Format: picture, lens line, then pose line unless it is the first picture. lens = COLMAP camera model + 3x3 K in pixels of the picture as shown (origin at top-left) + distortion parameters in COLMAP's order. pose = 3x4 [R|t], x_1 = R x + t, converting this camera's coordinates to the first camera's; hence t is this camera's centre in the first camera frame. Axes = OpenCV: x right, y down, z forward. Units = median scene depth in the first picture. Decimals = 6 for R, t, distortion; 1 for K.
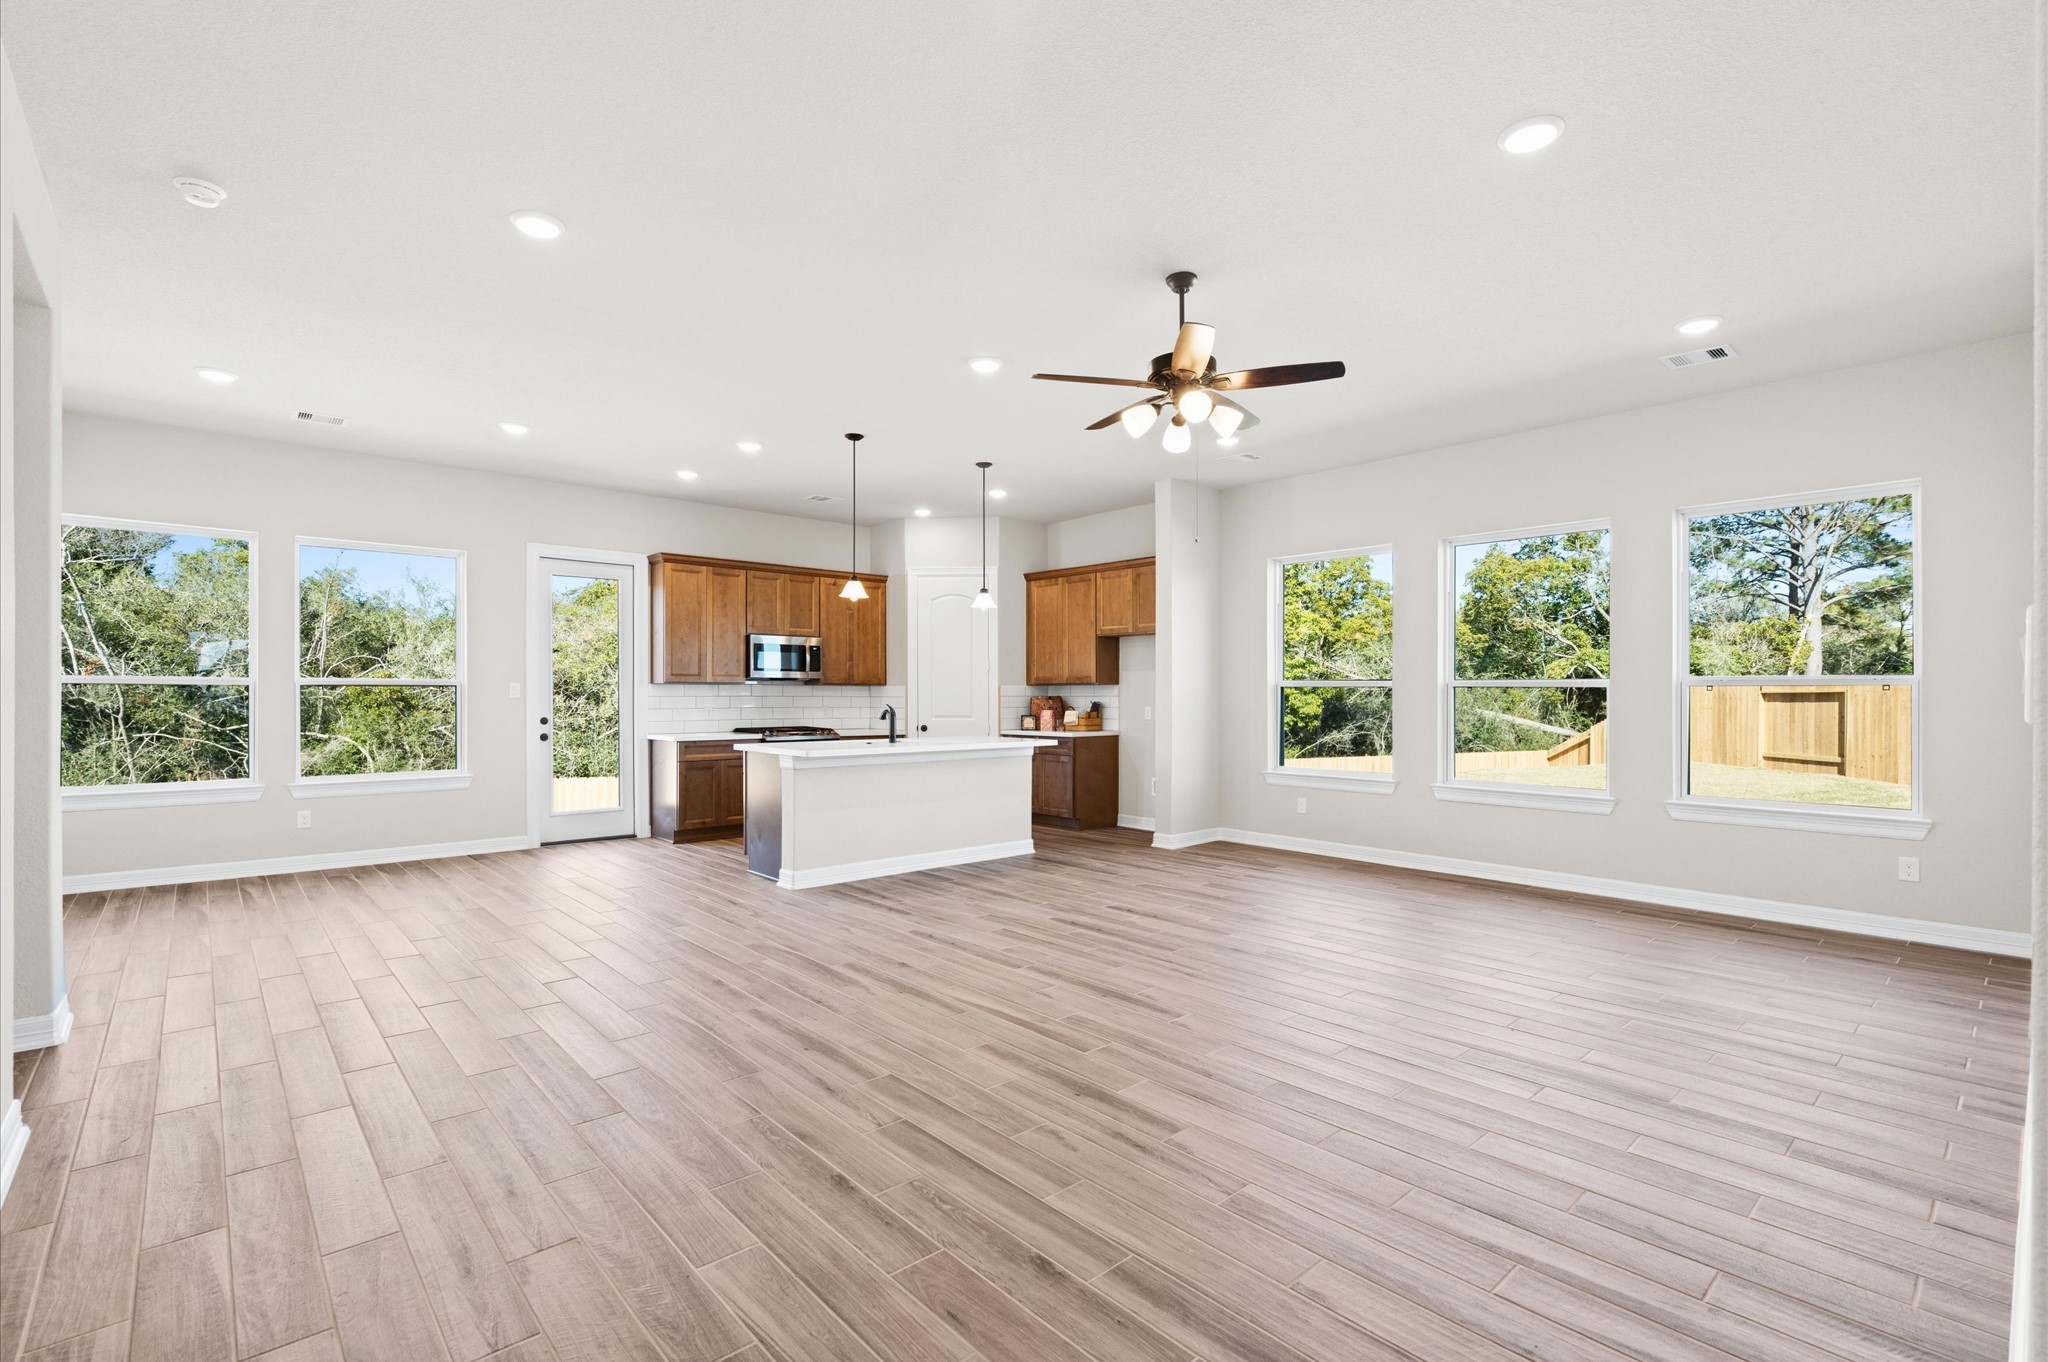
lens RADIAL K [[924.7, 0, 1024.4], [0, 924.7, 694.6], [0, 0, 1]] dist [-0.004340, 0.001038]
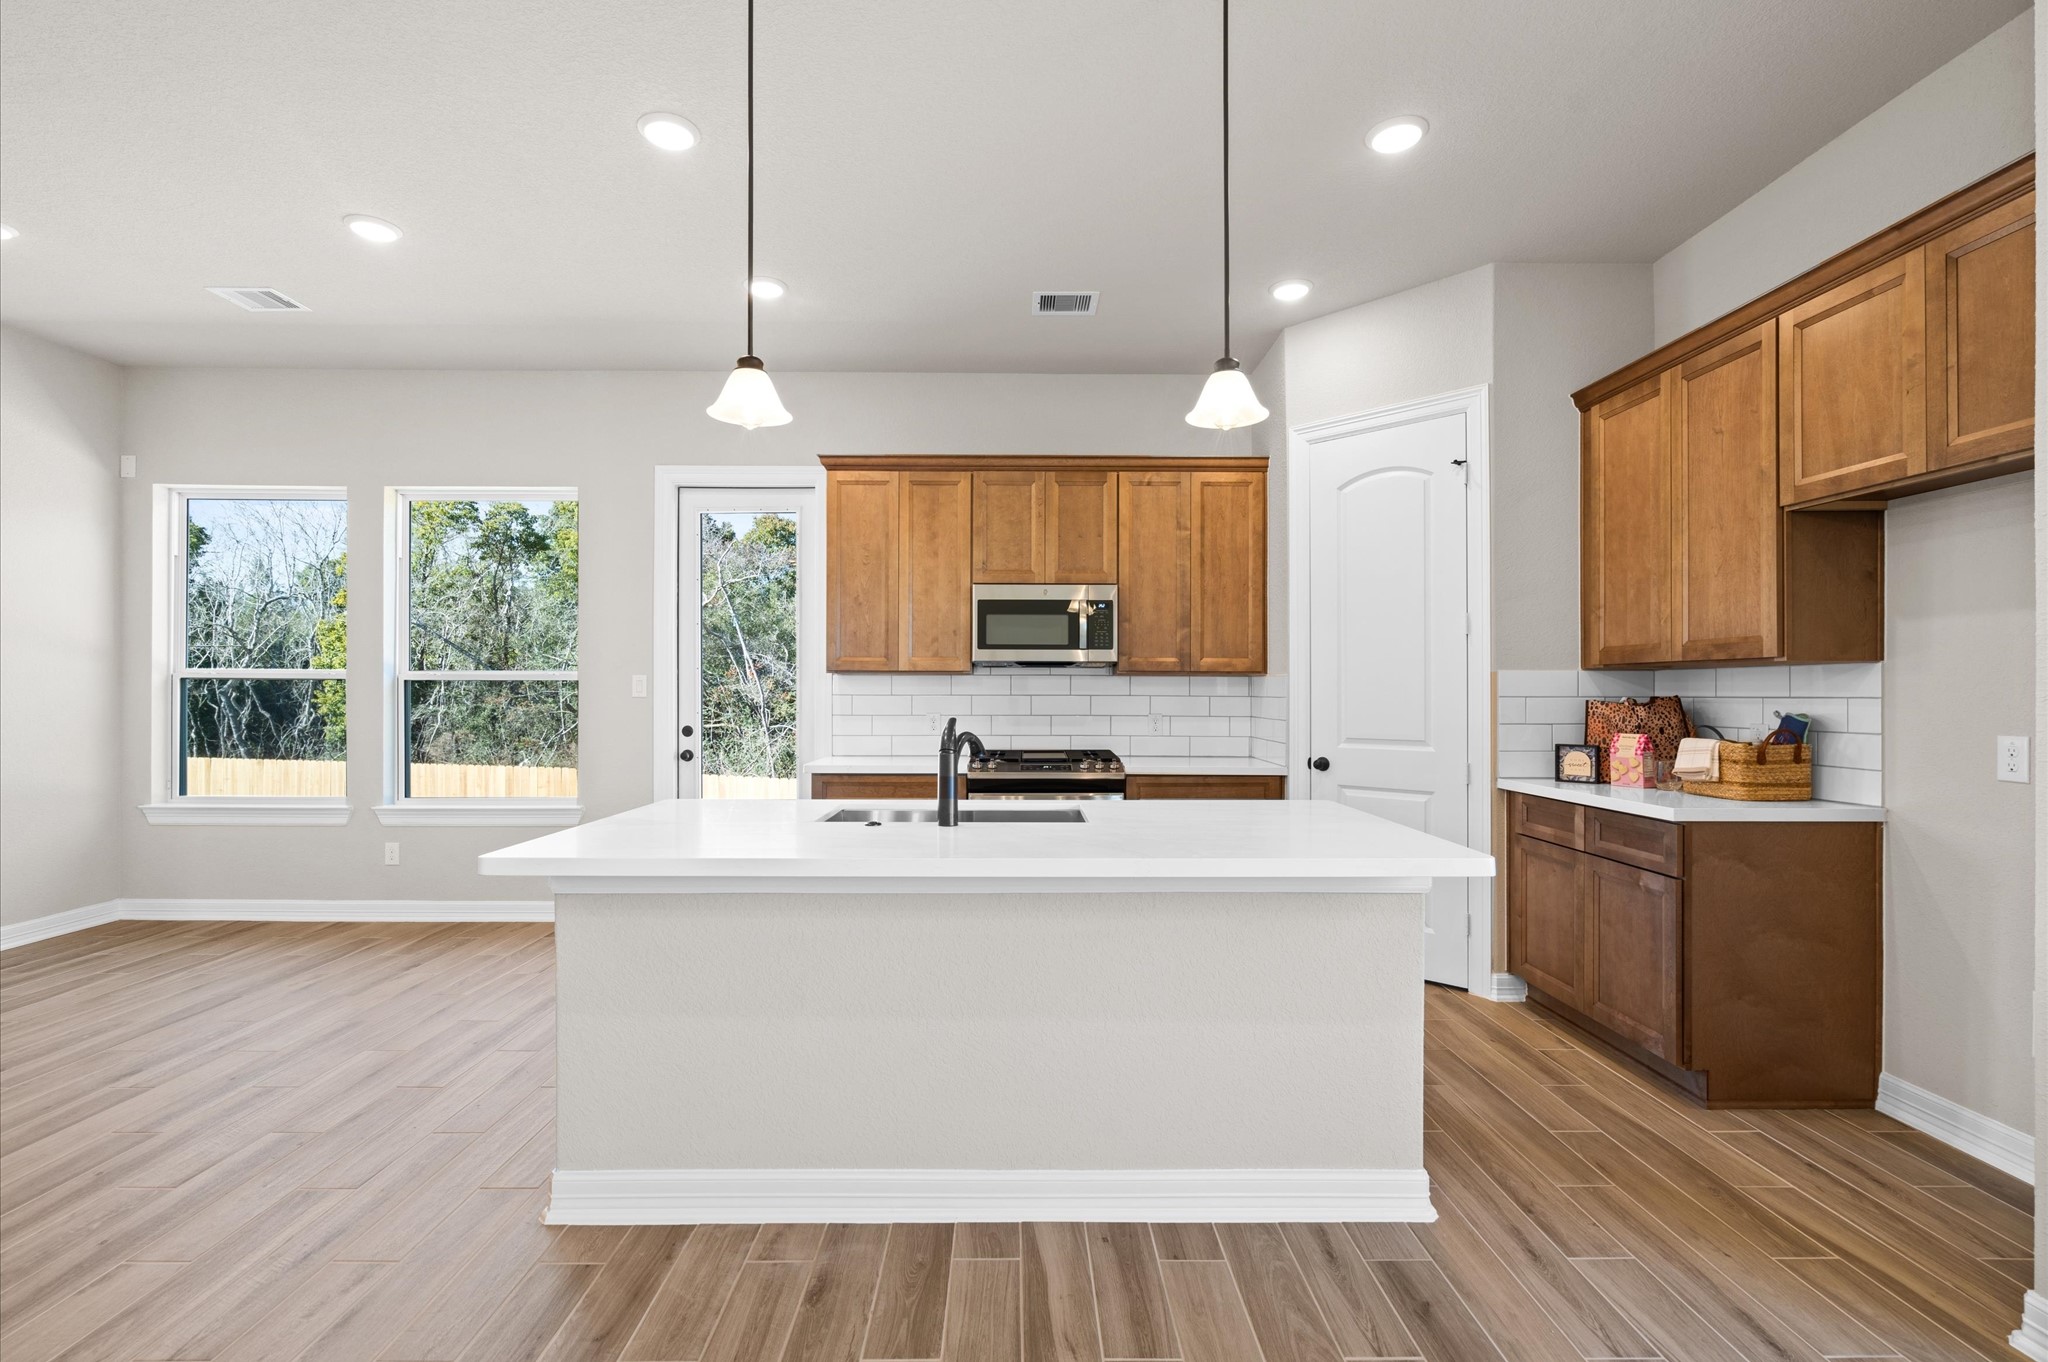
lens RADIAL K [[924.7, 0, 1022.5], [0, 924.7, 689.1], [0, 0, 1]] dist [-0.004340, 0.001038]
pose [[0.746714, -0.001623, -0.665143, 0.091713], [-0.001377, 0.999991, -0.003986, 0.000314], [0.665144, 0.003893, 0.746705, 0.564494]]
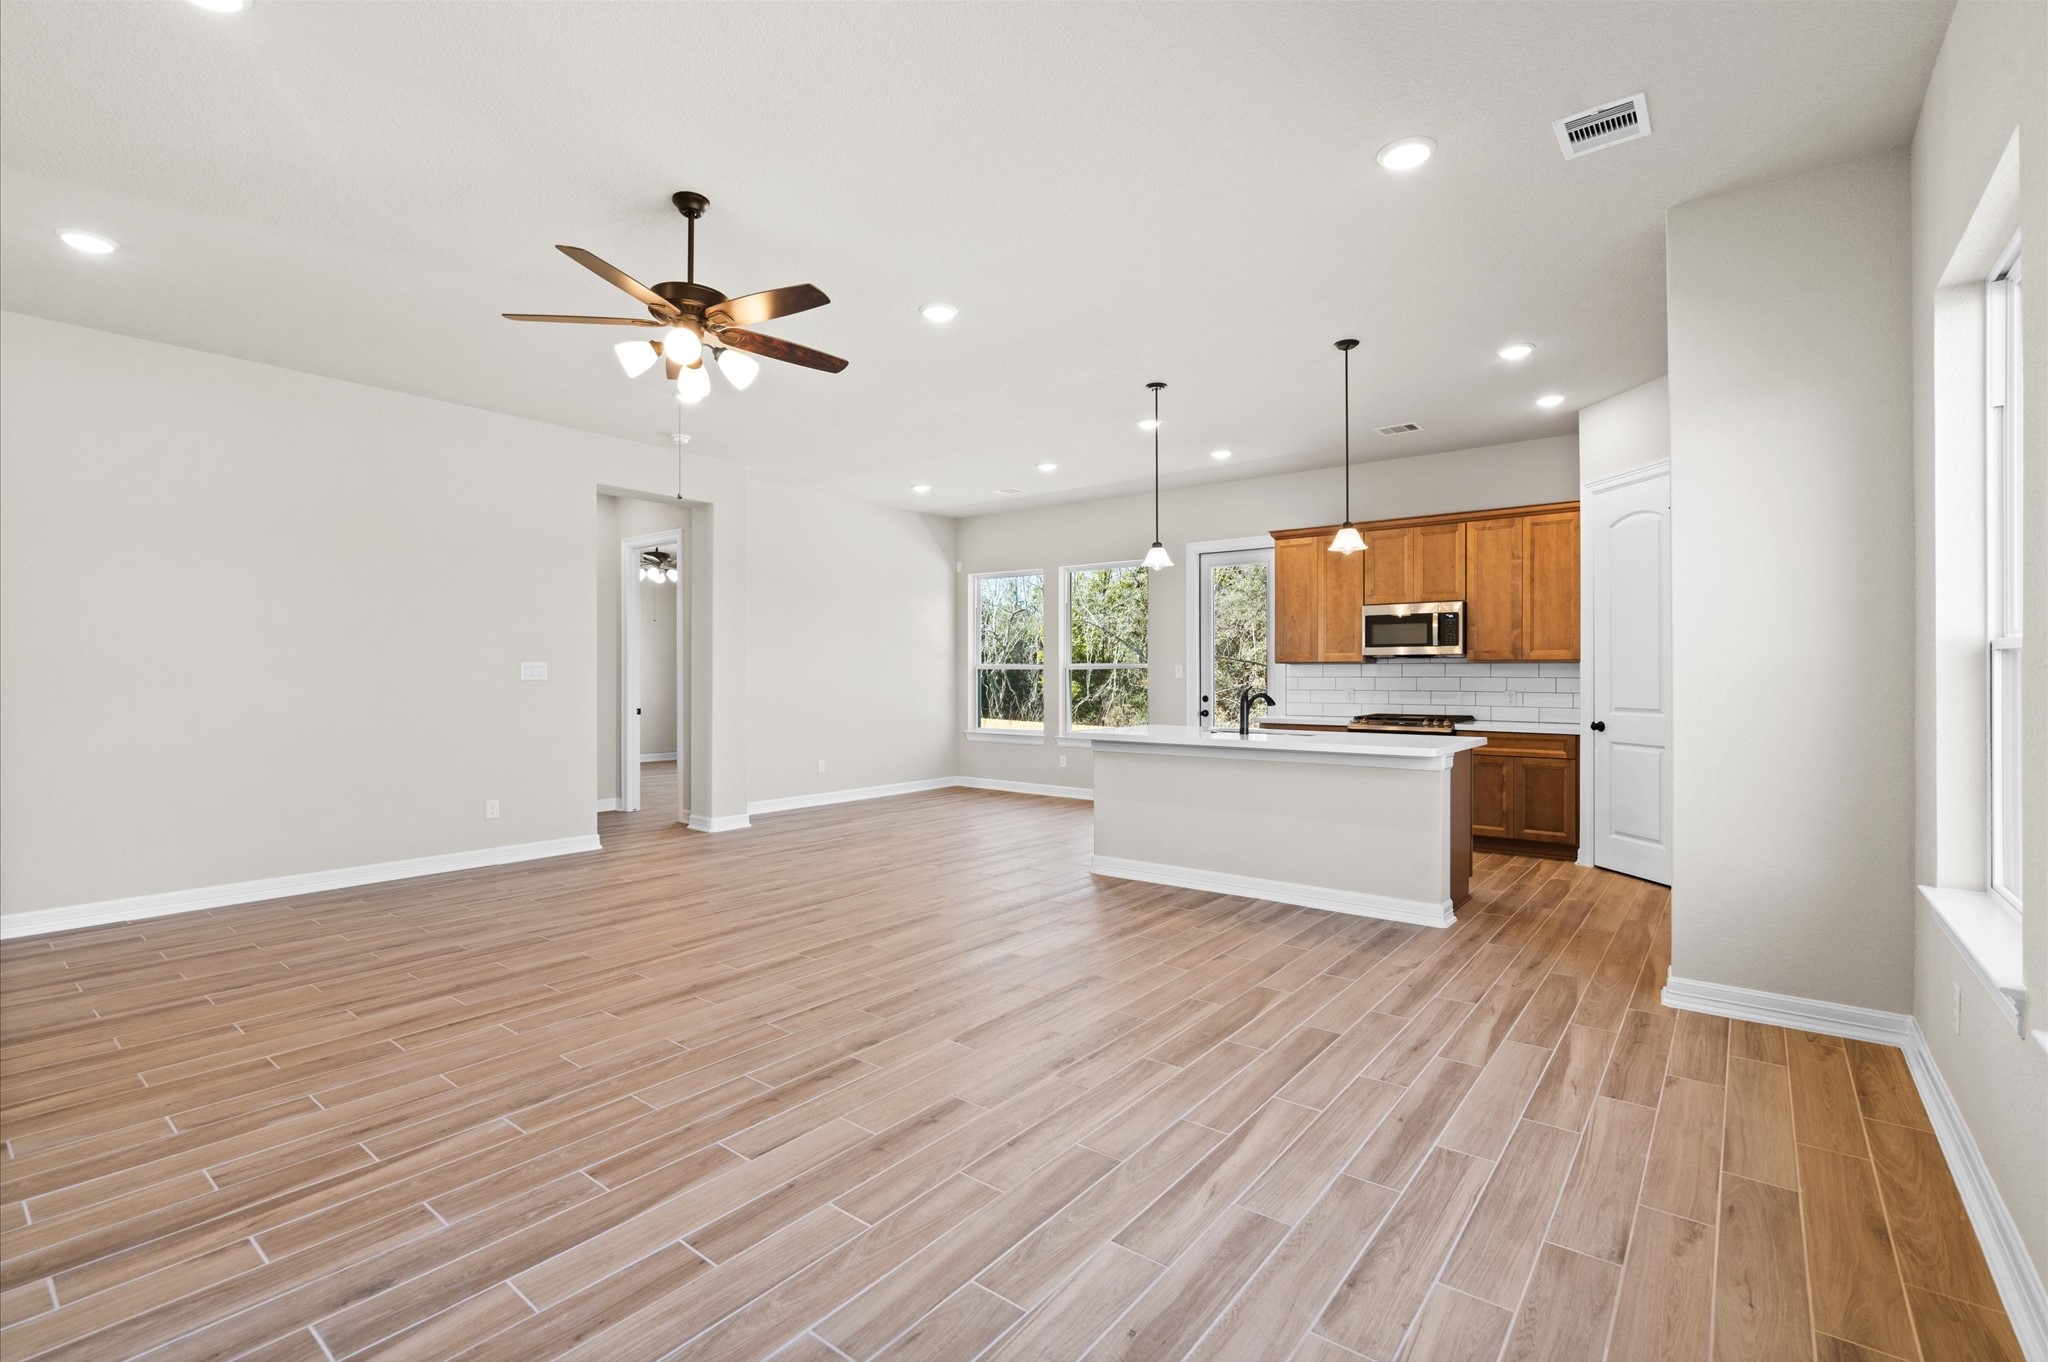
lens RADIAL K [[924.7, 0, 1024.2], [0, 924.7, 671.6], [0, 0, 1]] dist [-0.004340, 0.001038]
pose [[0.166135, -0.004930, -0.986091, 0.474451], [0.000724, 0.999988, -0.004877, 0.000711], [0.986103, 0.000096, 0.166137, 0.508022]]
